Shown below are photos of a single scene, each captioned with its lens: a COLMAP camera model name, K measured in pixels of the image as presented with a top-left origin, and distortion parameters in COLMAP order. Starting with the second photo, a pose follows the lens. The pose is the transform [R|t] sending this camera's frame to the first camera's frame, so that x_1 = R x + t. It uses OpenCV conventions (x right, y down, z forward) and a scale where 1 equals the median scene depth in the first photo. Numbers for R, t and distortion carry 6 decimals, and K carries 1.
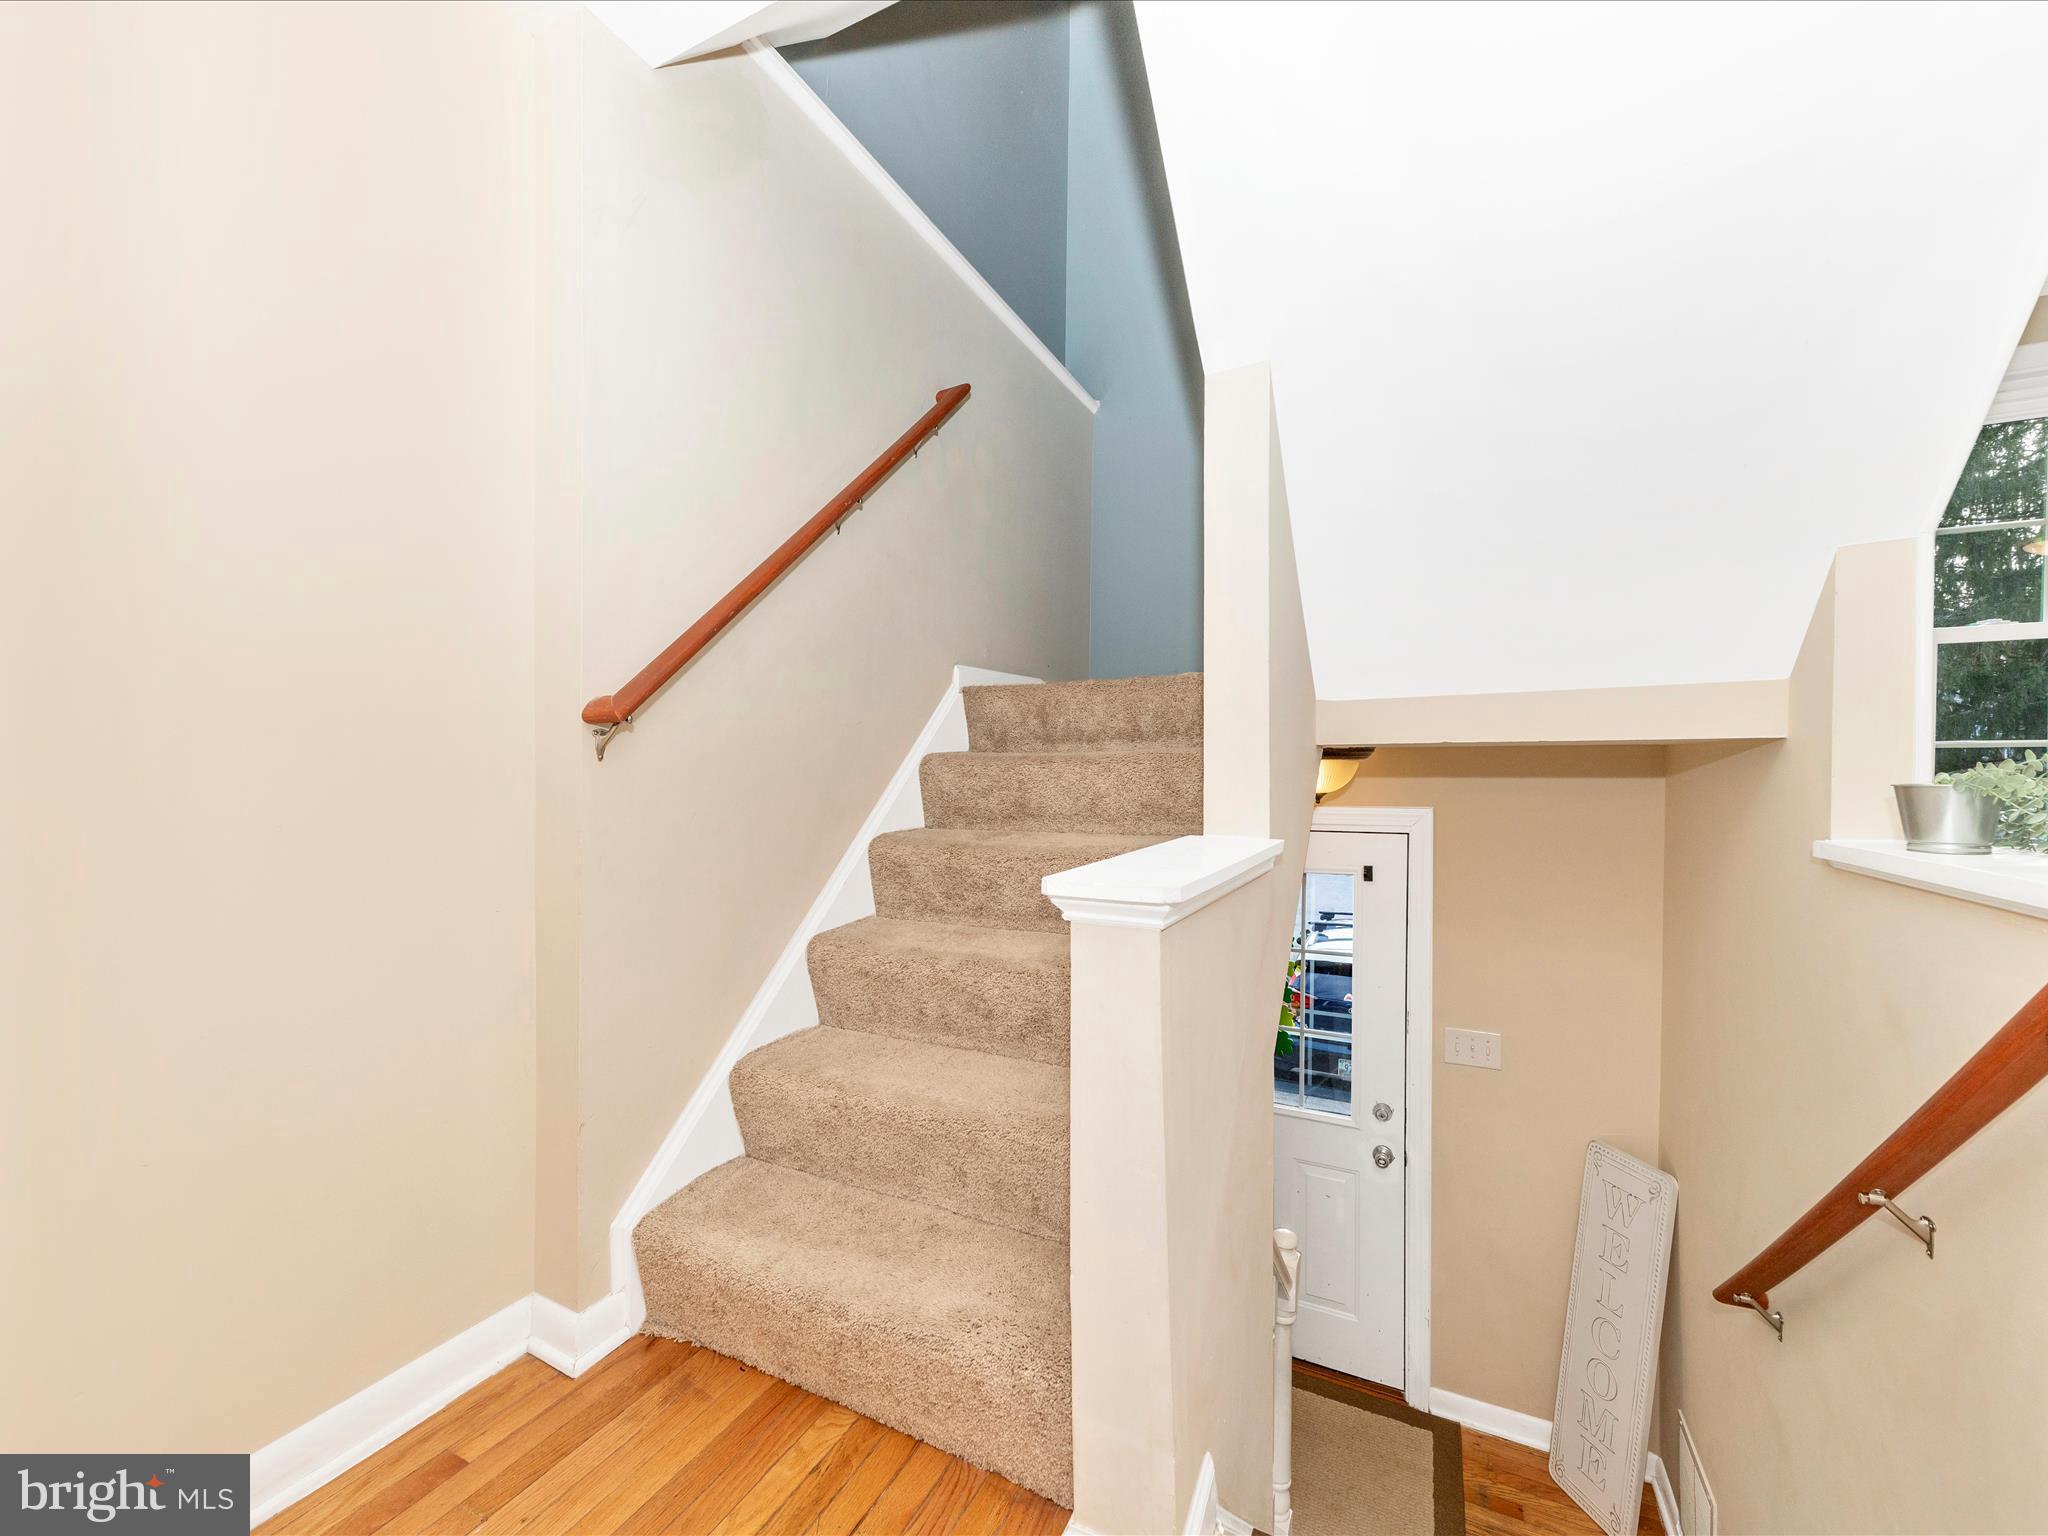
lens RADIAL K [[809.3, 0, 1024.8], [0, 809.3, 777.9], [0, 0, 1]] dist [0.005585, -0.002850]
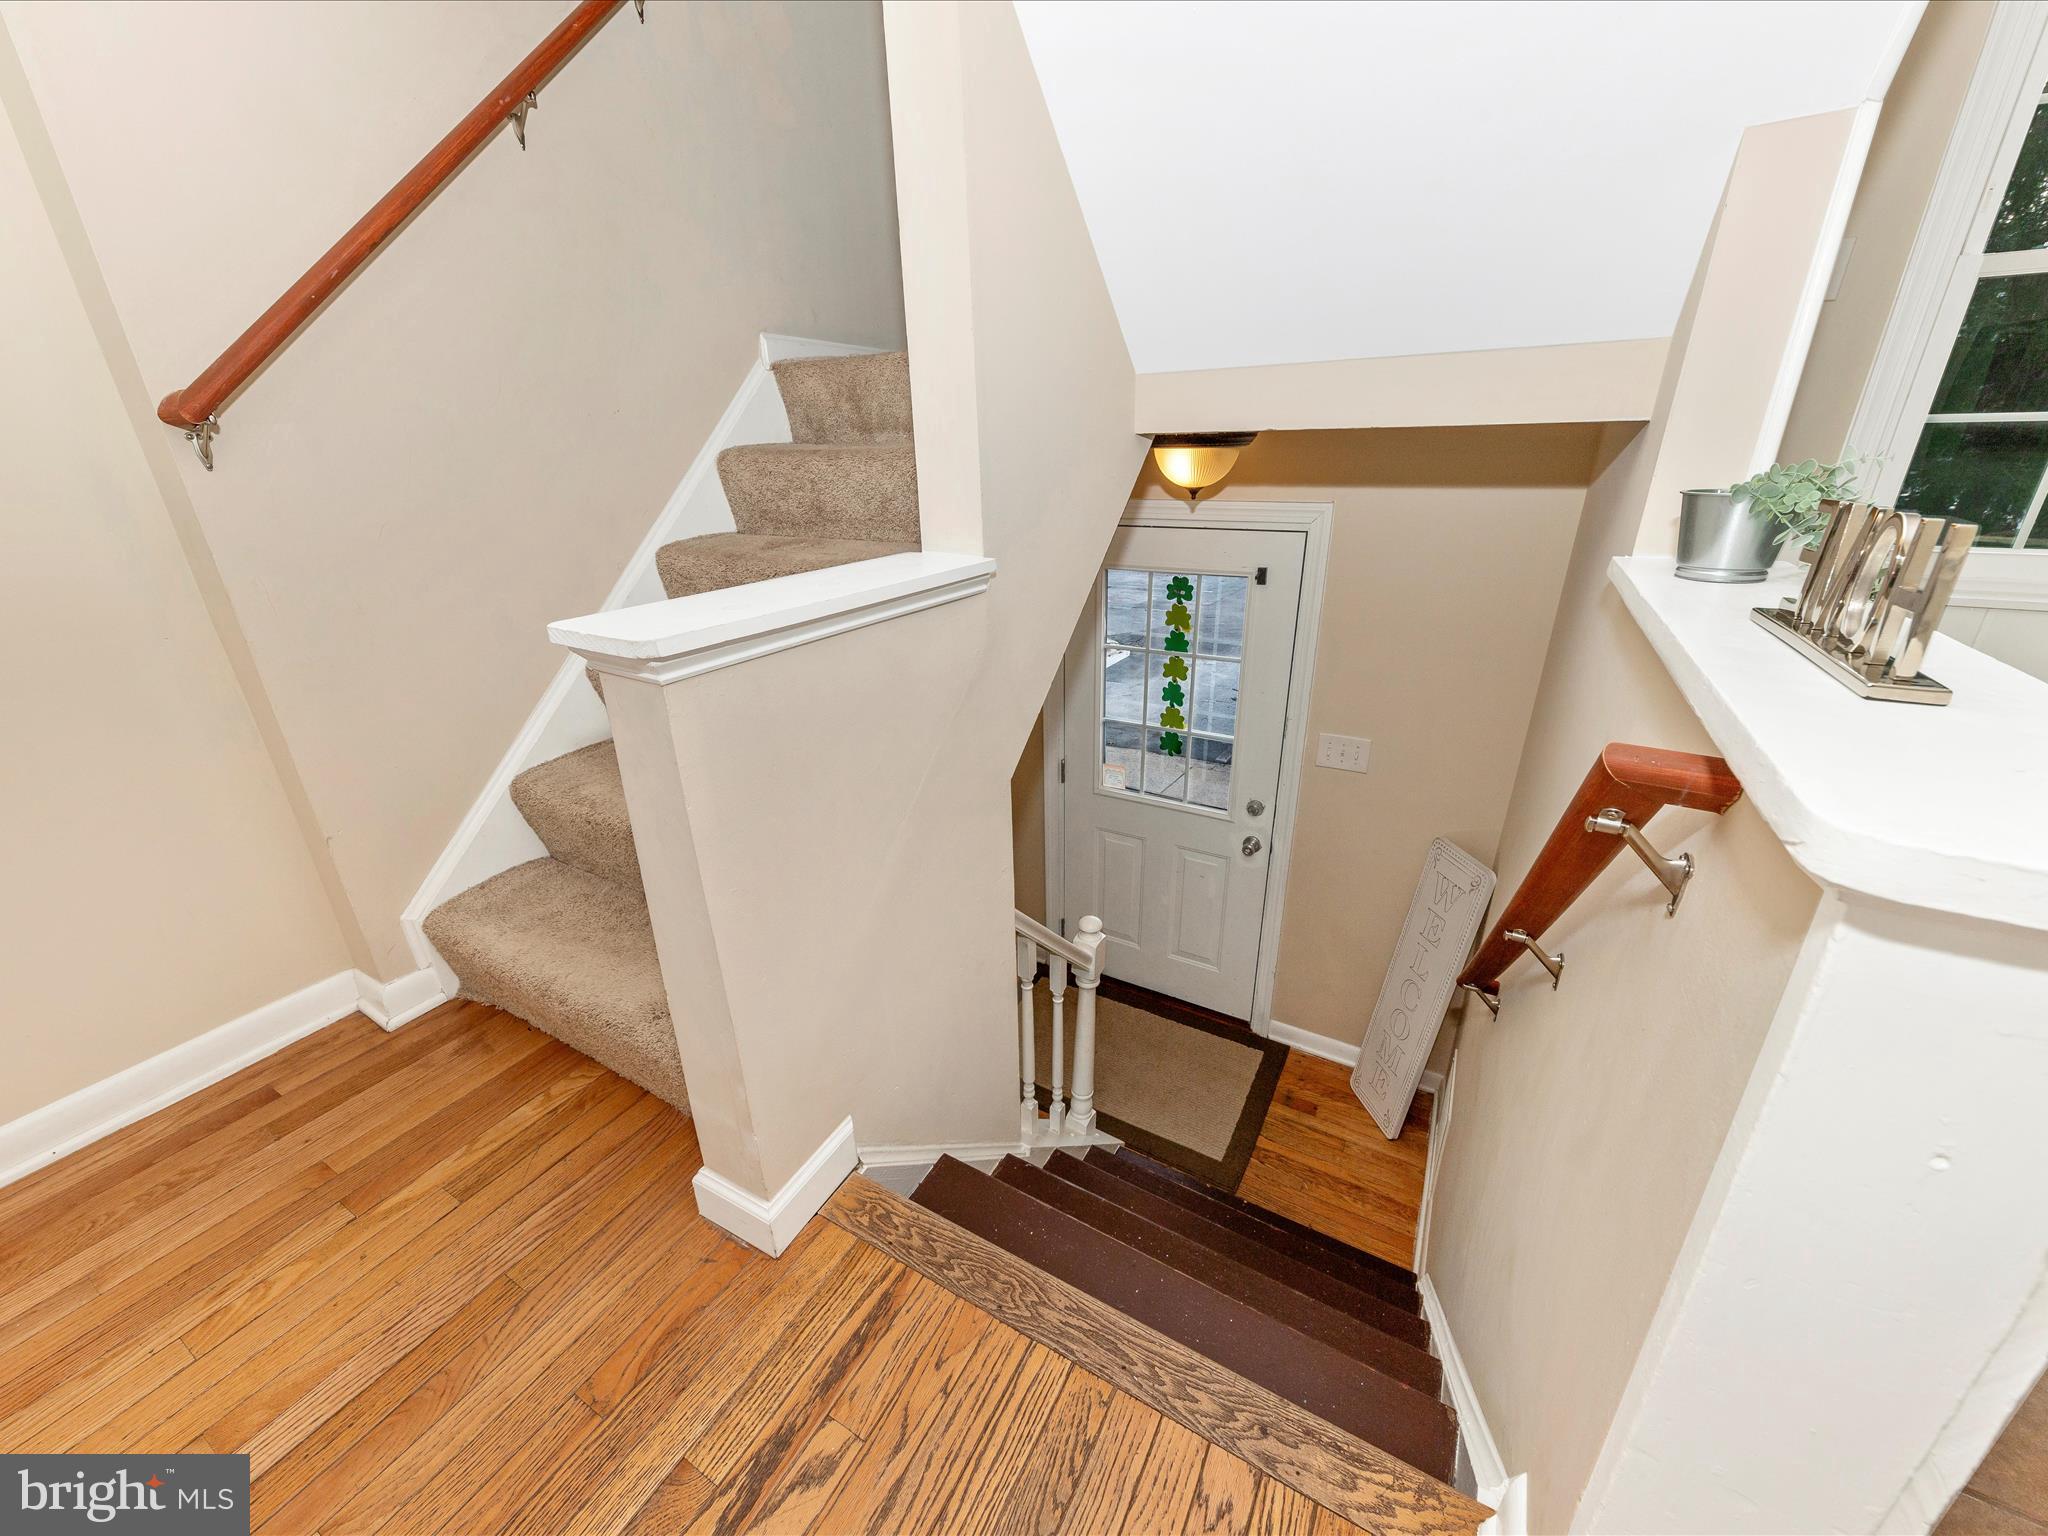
lens RADIAL K [[780.5, 0, 1024.0], [0, 780.5, 768.0], [0, 0, 1]] dist [0.000324, -0.002266]
pose [[0.998715, 0.010530, -0.049571, 0.342151], [0.008523, 0.929336, 0.369138, -0.021476], [0.049955, -0.369086, 0.928052, 0.113081]]
